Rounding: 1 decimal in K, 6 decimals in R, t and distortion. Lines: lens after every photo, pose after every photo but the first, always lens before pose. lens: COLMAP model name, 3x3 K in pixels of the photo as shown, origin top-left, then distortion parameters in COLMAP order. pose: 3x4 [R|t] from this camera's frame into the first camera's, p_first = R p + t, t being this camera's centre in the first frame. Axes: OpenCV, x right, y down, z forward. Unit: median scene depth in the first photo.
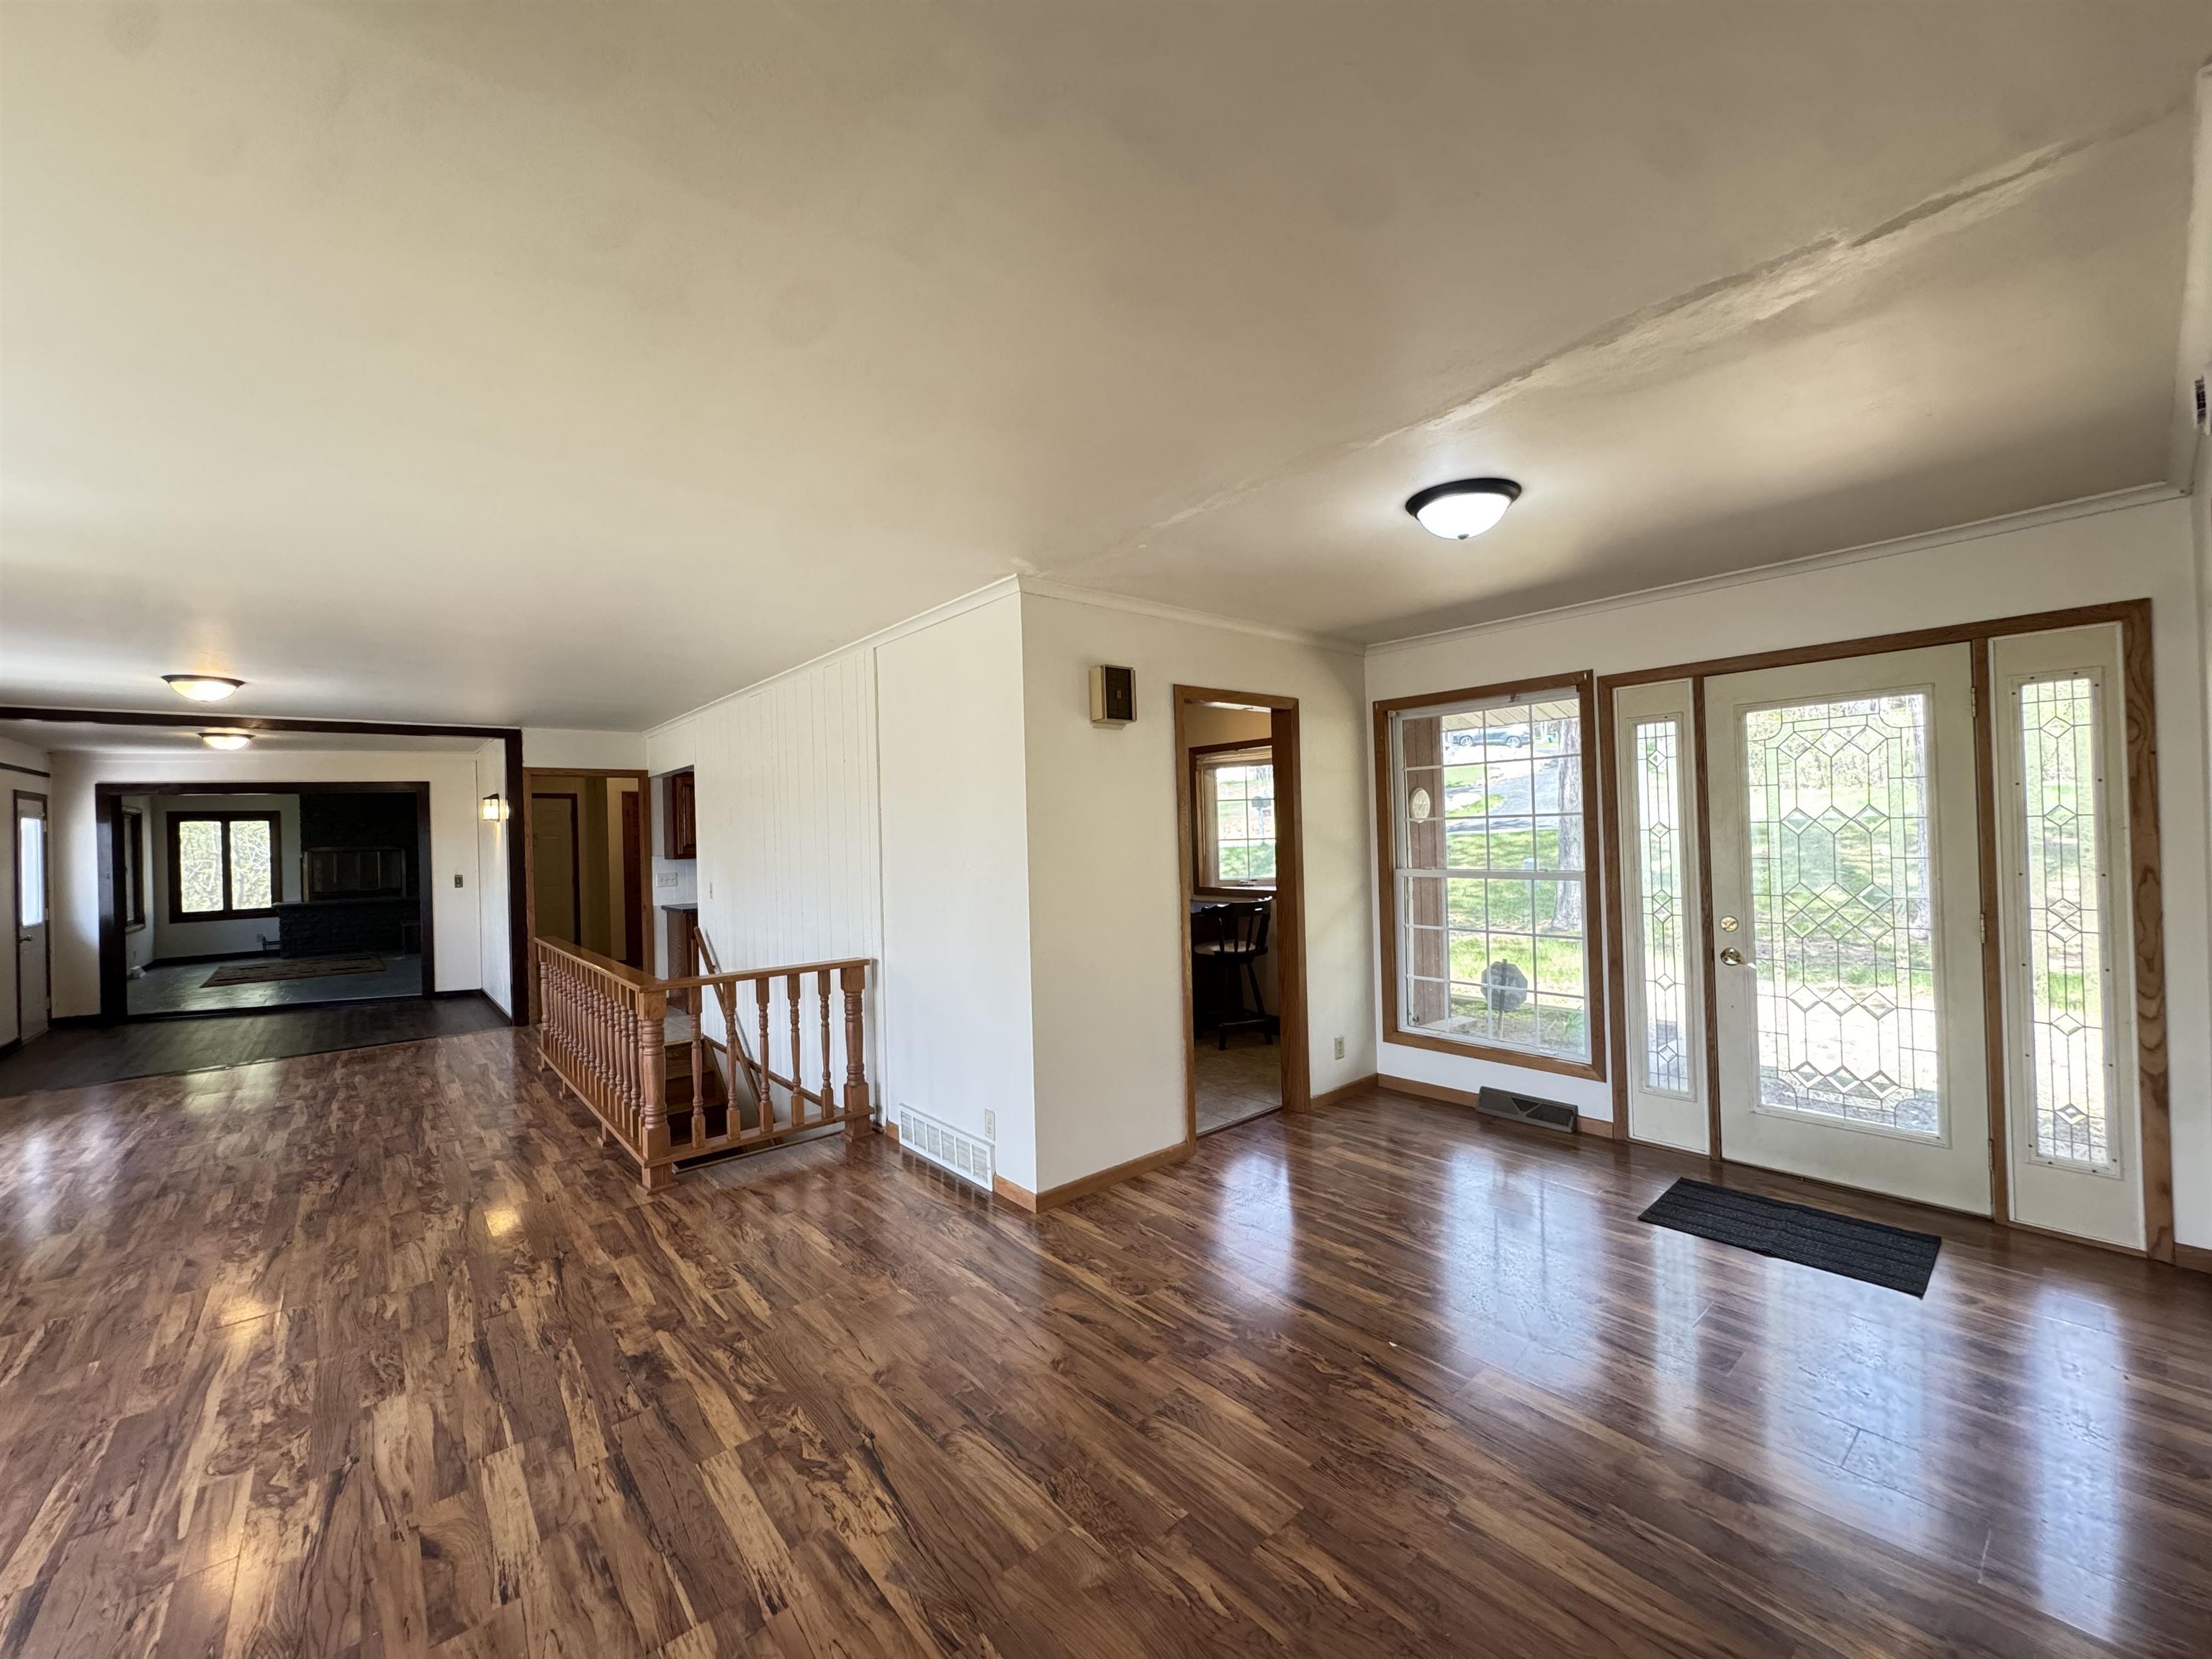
lens RADIAL K [[883.3, 0, 1102.0], [0, 883.3, 829.5], [0, 0, 1]] dist [-0.004036, -0.000235]
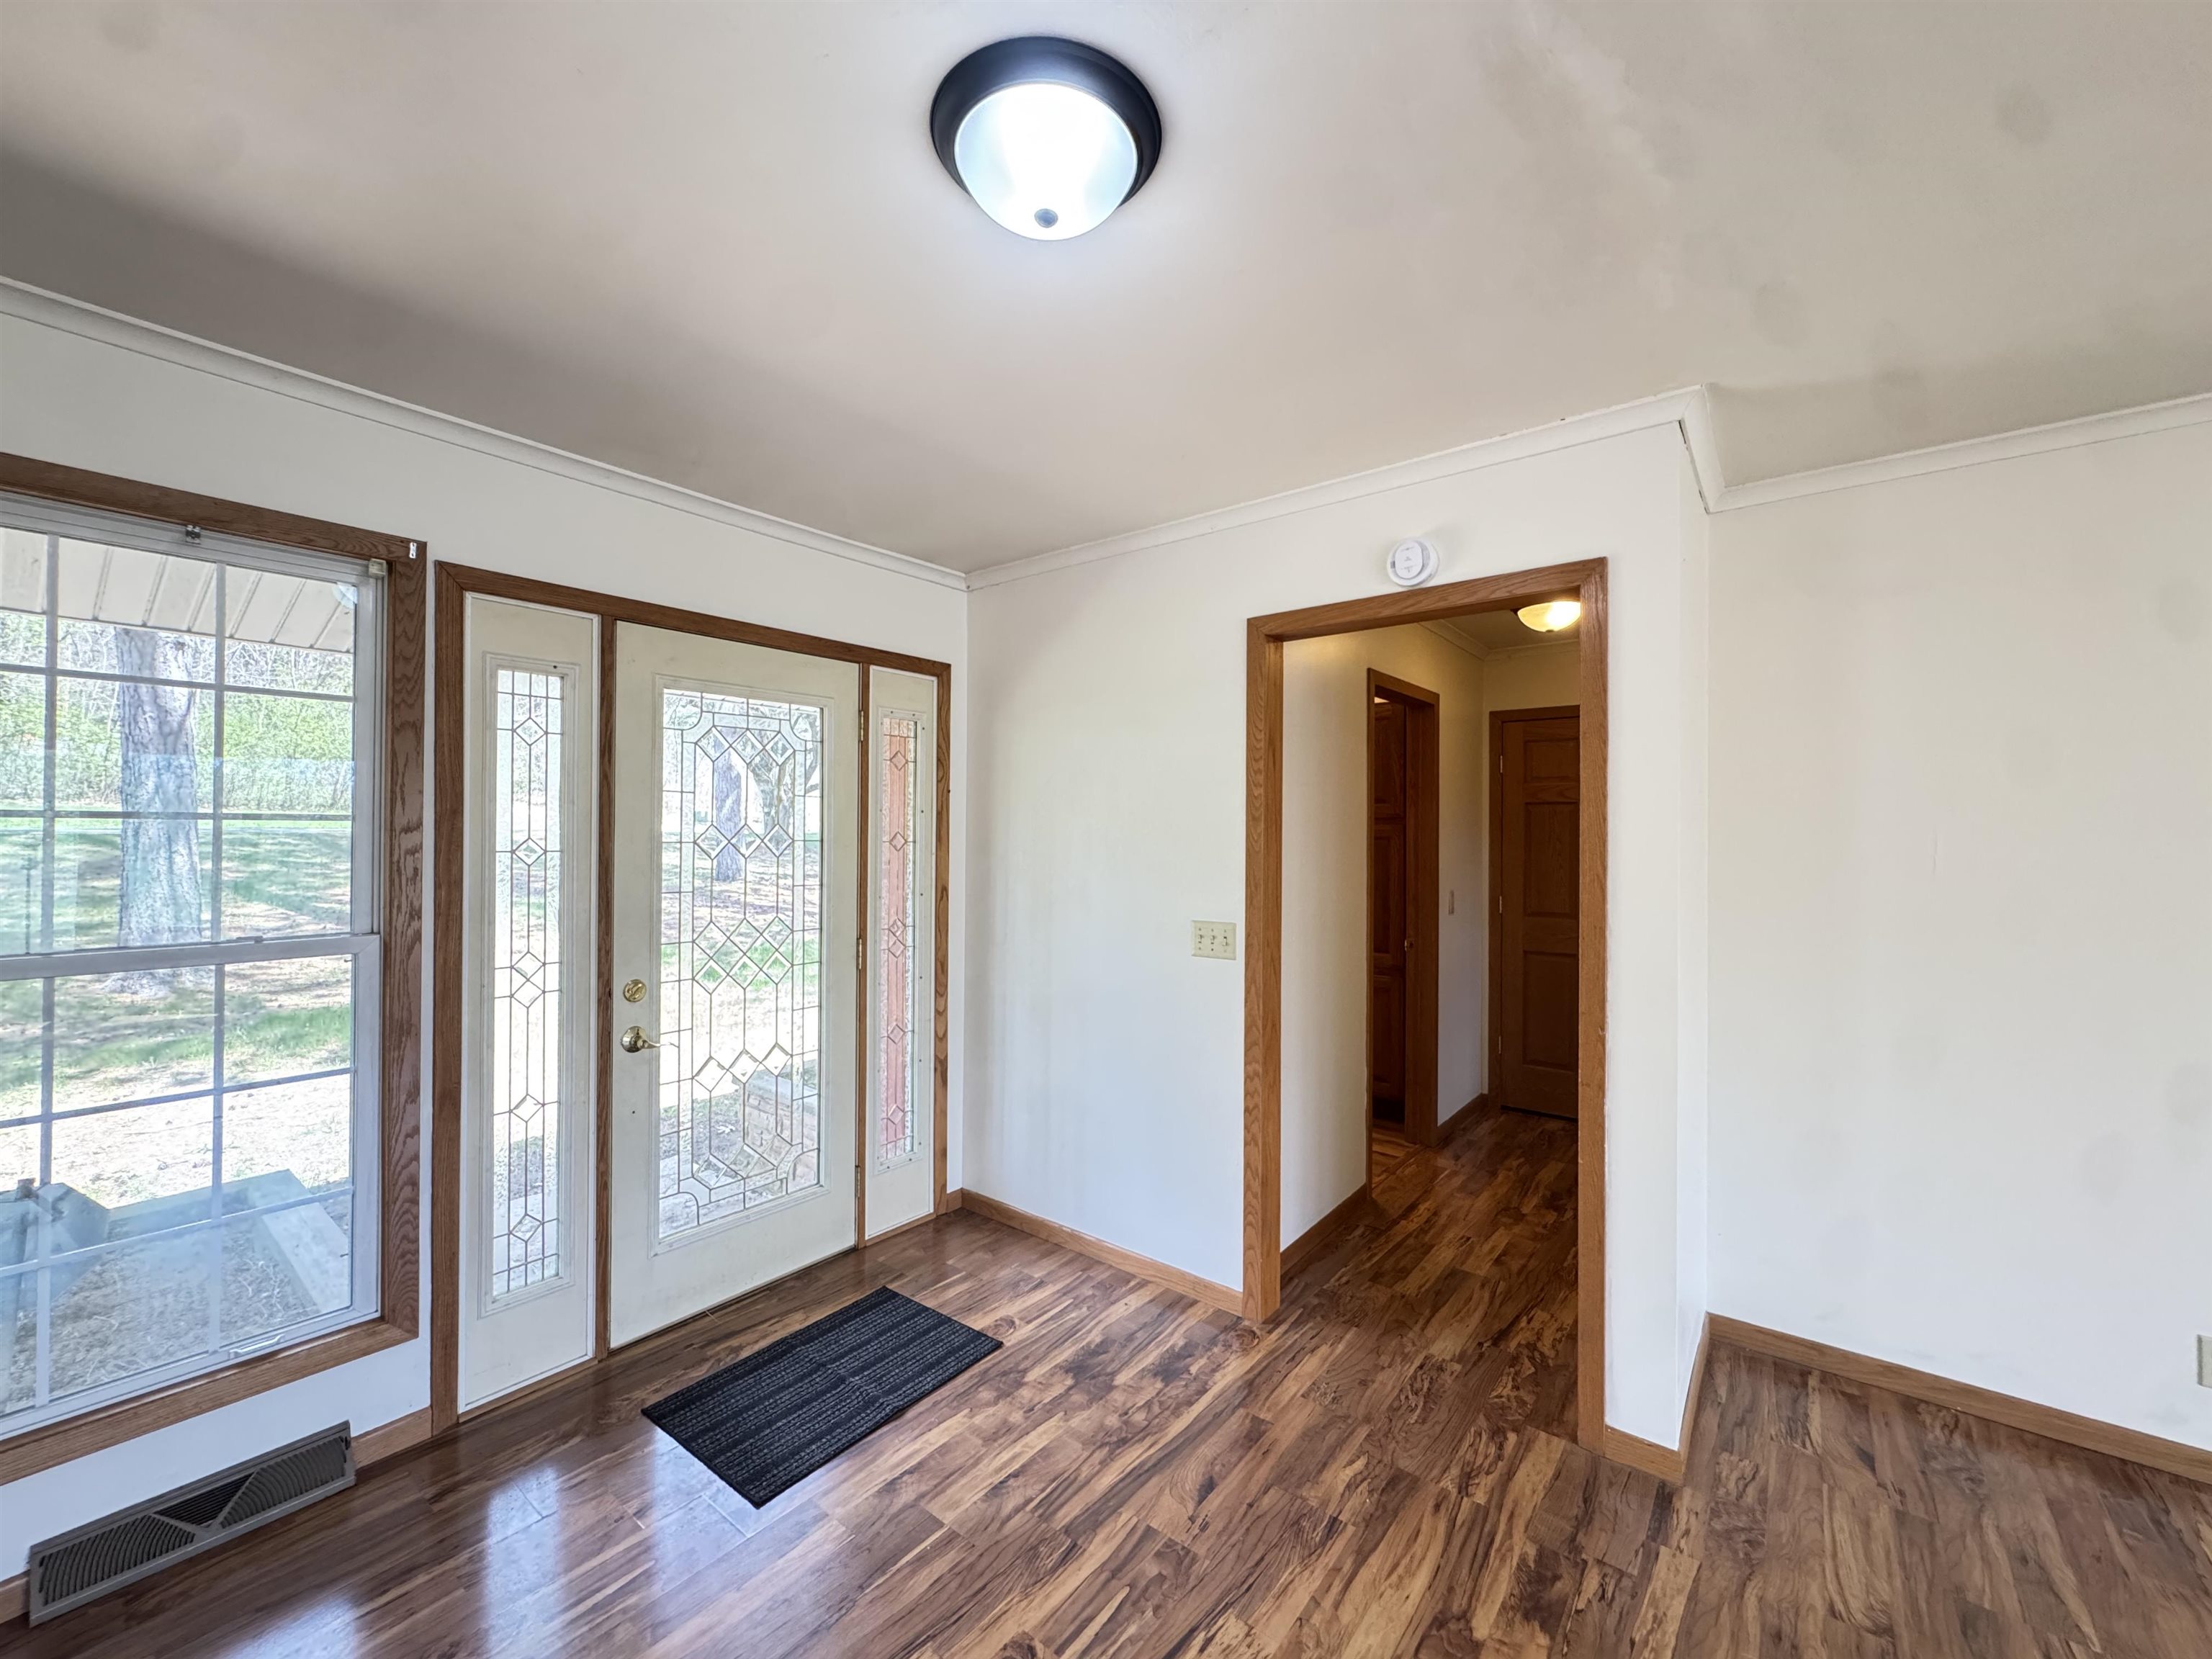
lens RADIAL K [[883.3, 0, 1102.0], [0, 883.3, 829.5], [0, 0, 1]] dist [-0.004036, -0.000235]
pose [[-0.187314, 0.032848, 0.981751, -0.024066], [-0.003437, 0.999413, -0.034095, 0.003840], [-0.982294, -0.009760, -0.187091, 0.729014]]
